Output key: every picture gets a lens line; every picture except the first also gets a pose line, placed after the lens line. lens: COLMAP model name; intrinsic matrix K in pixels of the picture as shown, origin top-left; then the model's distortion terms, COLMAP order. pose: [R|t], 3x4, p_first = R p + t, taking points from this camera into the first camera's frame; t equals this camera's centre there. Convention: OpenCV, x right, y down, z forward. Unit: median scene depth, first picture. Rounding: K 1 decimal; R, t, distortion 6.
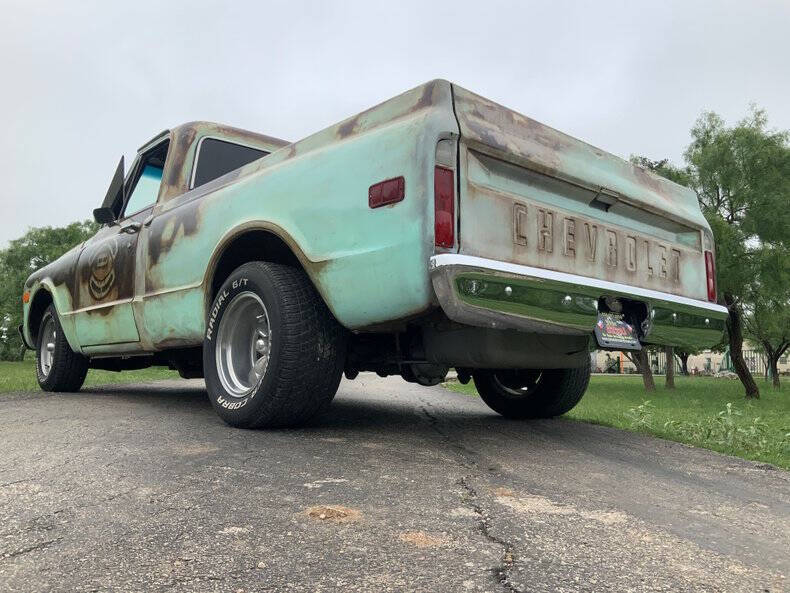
lens RADIAL K [[654.0, 0, 395.0], [0, 654.0, 296.5], [0, 0, 1]] dist [0.072029, -0.128233]
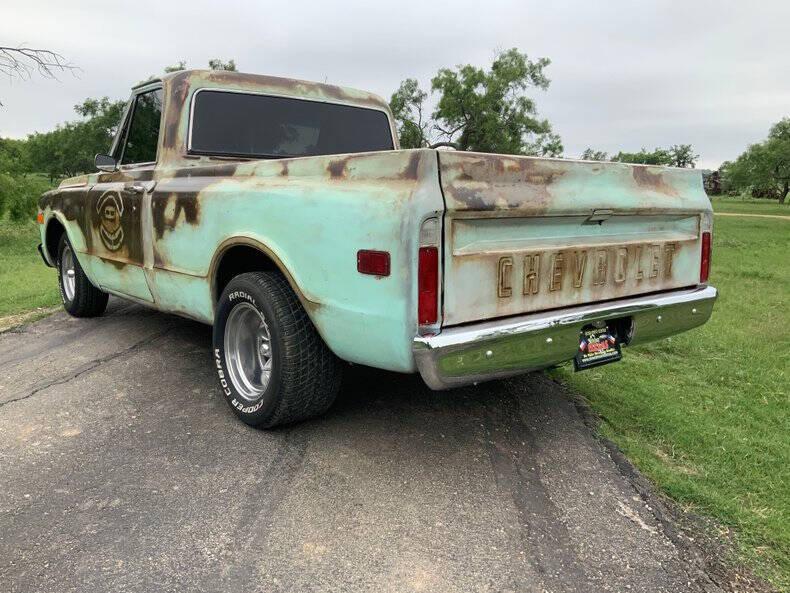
lens RADIAL K [[654.0, 0, 395.0], [0, 654.0, 296.5], [0, 0, 1]] dist [0.072029, -0.128233]
pose [[0.999562, -0.001244, -0.029569, 0.040421], [0.009014, 0.964443, 0.264139, -0.299645], [0.028189, -0.264290, 0.964031, -0.004346]]
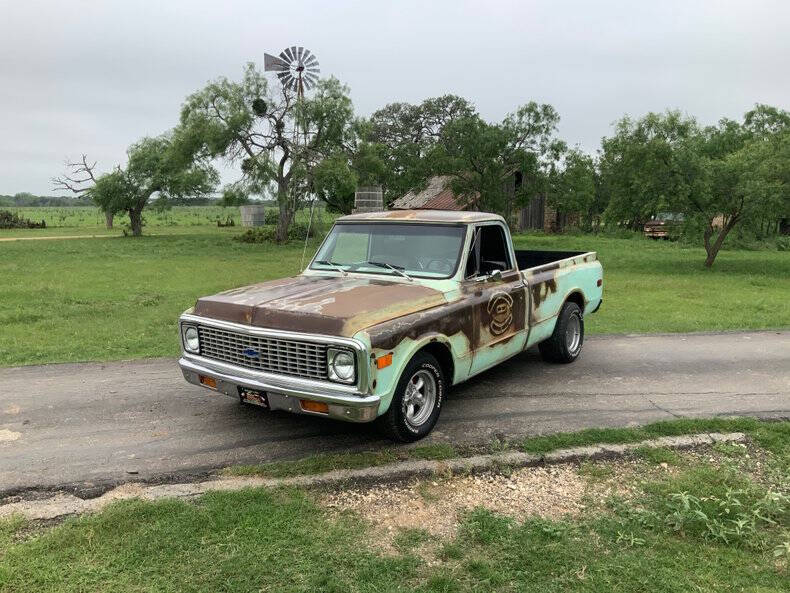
lens RADIAL K [[649.5, 0, 395.0], [0, 649.5, 296.5], [0, 0, 1]] dist [0.109311, -0.156684]
pose [[-0.213592, -0.168832, 0.962224, -2.740208], [-0.103995, 0.983286, 0.149443, -0.419554], [-0.971372, -0.068147, -0.227579, 2.398582]]
